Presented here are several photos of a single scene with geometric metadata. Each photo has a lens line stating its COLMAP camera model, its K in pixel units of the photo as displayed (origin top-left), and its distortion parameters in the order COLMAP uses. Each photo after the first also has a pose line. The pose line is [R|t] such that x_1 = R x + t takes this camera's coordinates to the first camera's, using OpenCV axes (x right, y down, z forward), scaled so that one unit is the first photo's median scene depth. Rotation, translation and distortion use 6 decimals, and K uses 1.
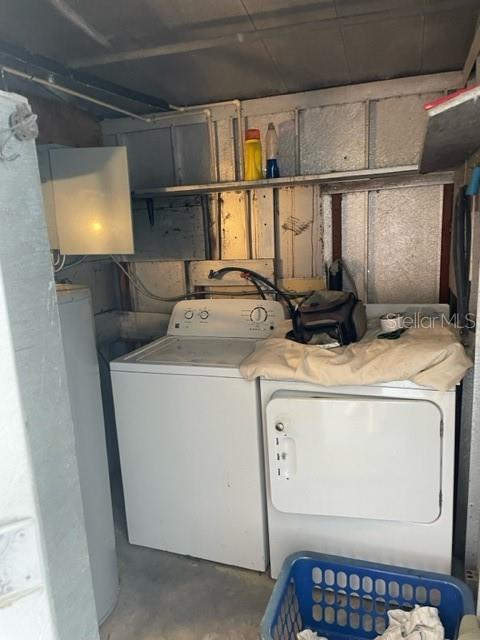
lens RADIAL K [[489.3, 0, 238.0], [0, 489.3, 319.2], [0, 0, 1]] dist [0.025416, -0.030575]
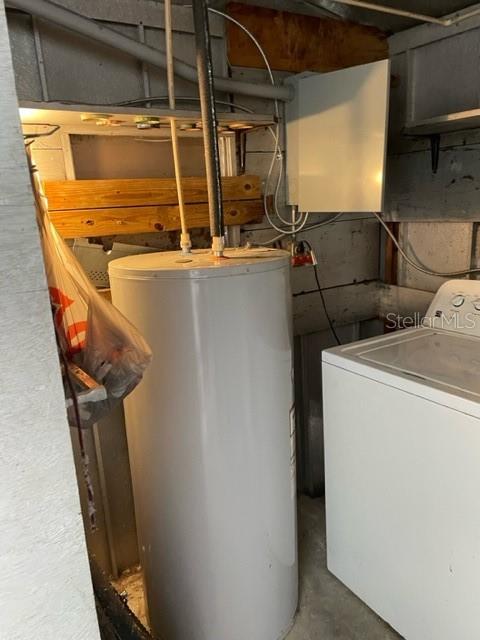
lens RADIAL K [[489.3, 0, 243.2], [0, 489.3, 324.8], [0, 0, 1]] dist [0.025416, -0.030575]
pose [[0.781840, 0.154335, -0.604075, 0.083747], [-0.093760, 0.986964, 0.130808, -0.034814], [0.616388, -0.045632, 0.786119, 0.231337]]
